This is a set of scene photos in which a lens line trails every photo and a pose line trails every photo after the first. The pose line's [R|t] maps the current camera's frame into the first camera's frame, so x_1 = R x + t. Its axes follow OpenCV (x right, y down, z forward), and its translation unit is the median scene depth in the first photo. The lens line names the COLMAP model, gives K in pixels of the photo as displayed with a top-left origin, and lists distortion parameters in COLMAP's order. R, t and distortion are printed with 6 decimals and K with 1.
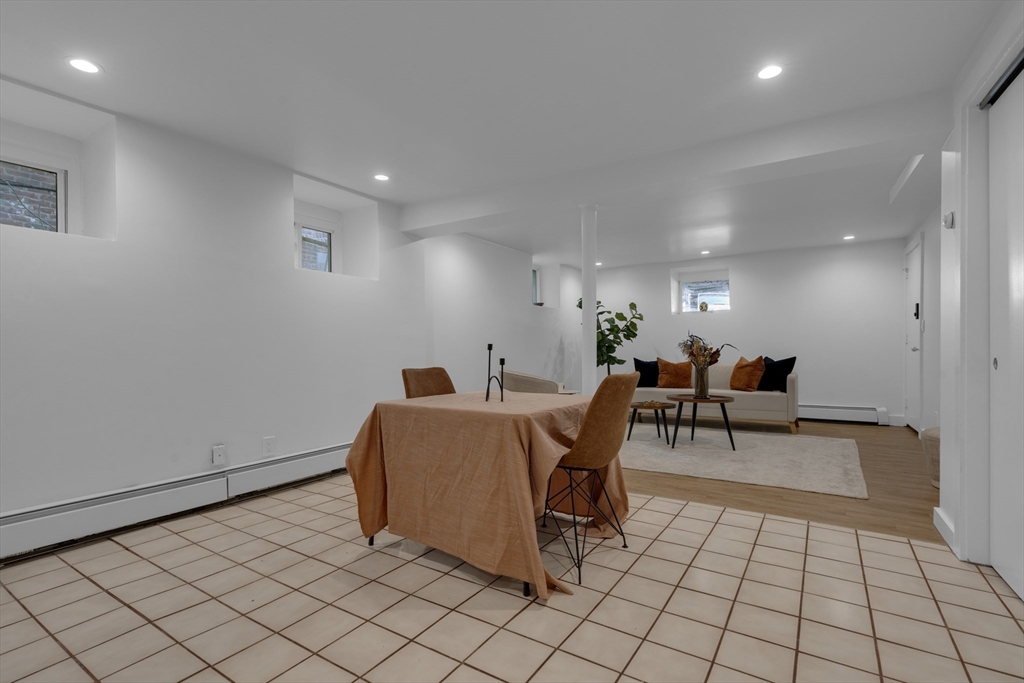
lens RADIAL K [[472.2, 0, 502.2], [0, 472.2, 352.8], [0, 0, 1]] dist [-0.000946, -0.000079]
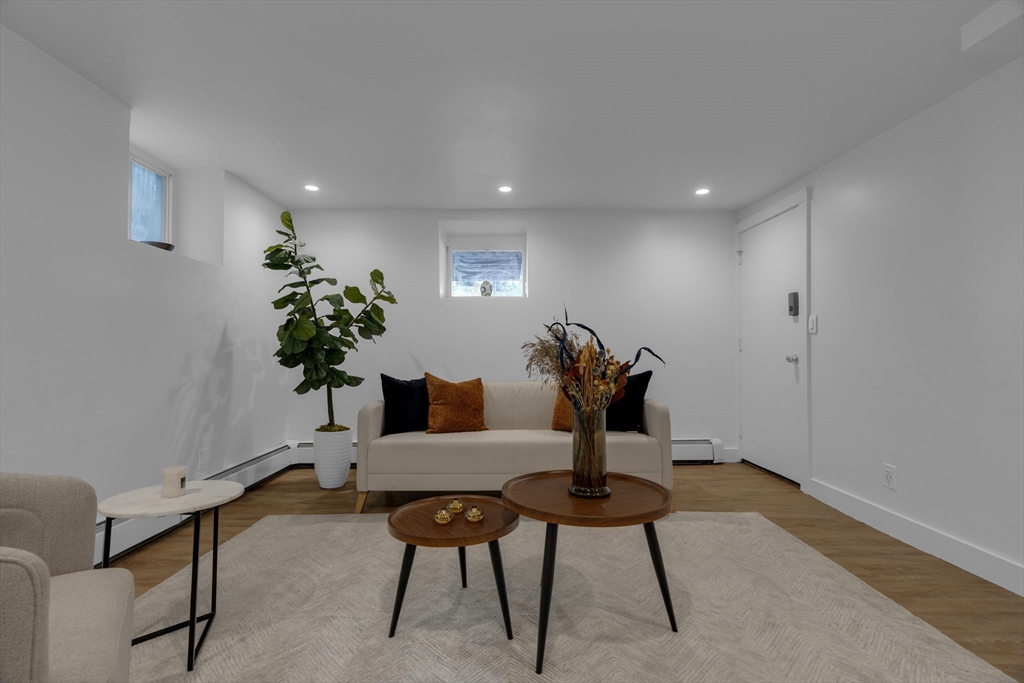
lens RADIAL K [[487.6, 0, 491.4], [0, 487.6, 338.1], [0, 0, 1]] dist [-0.002147, 0.000378]
pose [[0.852203, 0.023834, 0.522668, 0.107284], [-0.002239, 0.999119, -0.041909, -0.005933], [-0.523206, 0.034545, 0.851506, 0.500827]]
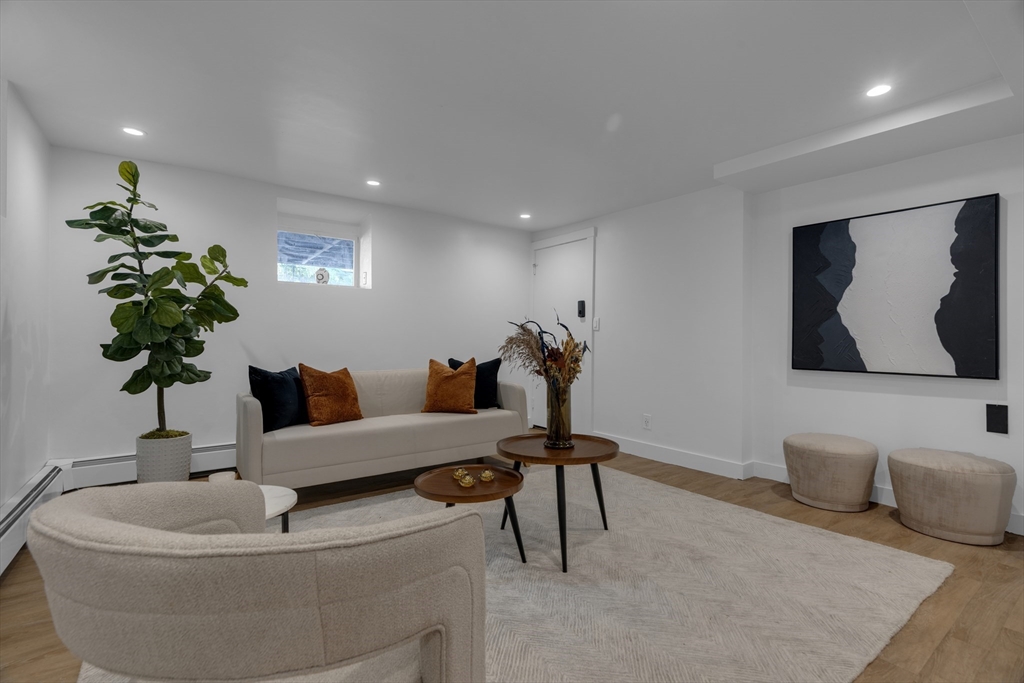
lens RADIAL K [[479.9, 0, 530.6], [0, 479.9, 340.3], [0, 0, 1]] dist [-0.001070, 0.000016]
pose [[0.360587, 0.014488, 0.932613, -0.054400], [-0.000086, 0.999880, -0.015500, -0.006783], [-0.932725, 0.005509, 0.360545, 0.594153]]
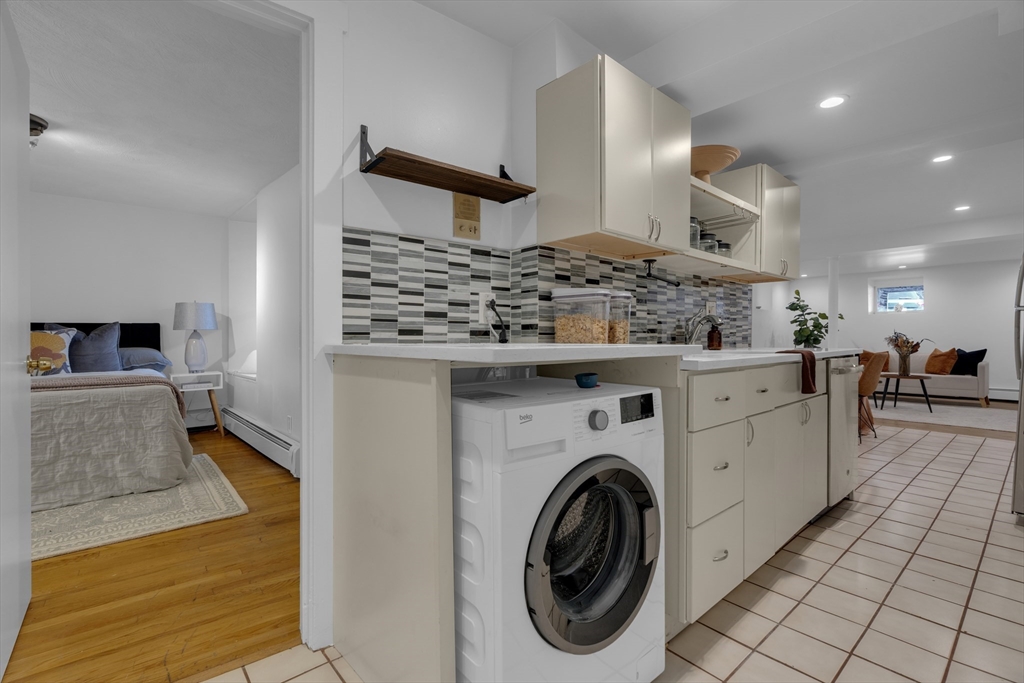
lens RADIAL K [[458.3, 0, 522.1], [0, 458.3, 341.5], [0, 0, 1]] dist [-0.002415, -0.000104]
pose [[0.968038, 0.010728, -0.250575, -0.251989], [-0.011283, 0.999936, -0.000780, 0.003086], [0.250551, 0.003583, 0.968097, -0.452703]]
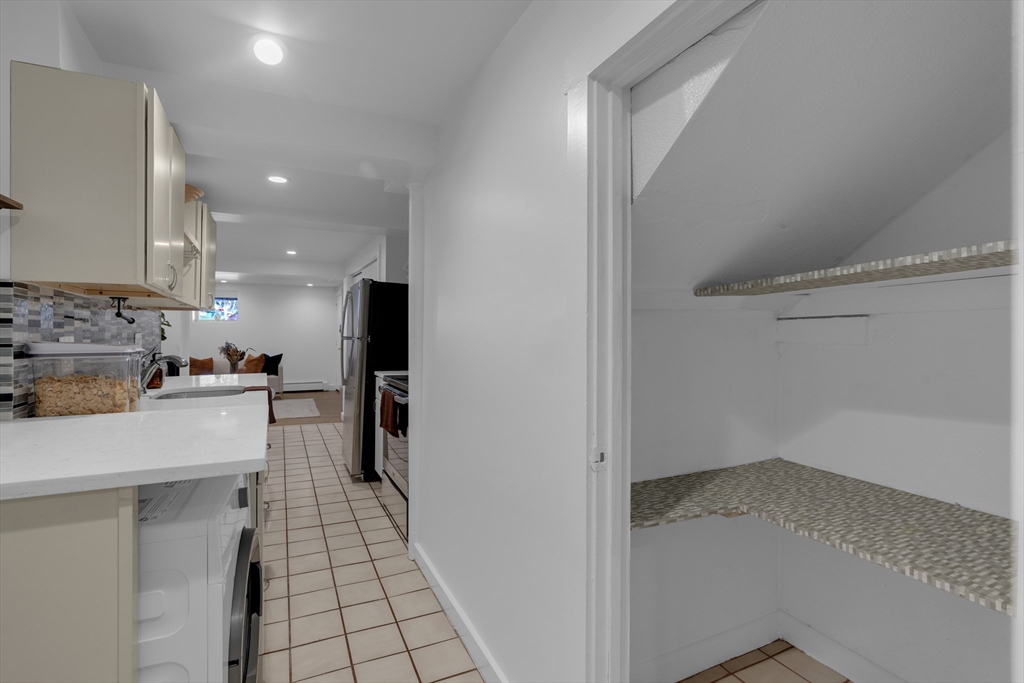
lens RADIAL K [[487.6, 0, 491.4], [0, 487.6, 338.1], [0, 0, 1]] dist [-0.002147, 0.000378]
pose [[0.538087, 0.004312, 0.842878, -0.367581], [0.003751, 0.999965, -0.007511, -0.026485], [-0.842881, 0.007203, 0.538052, -0.463798]]
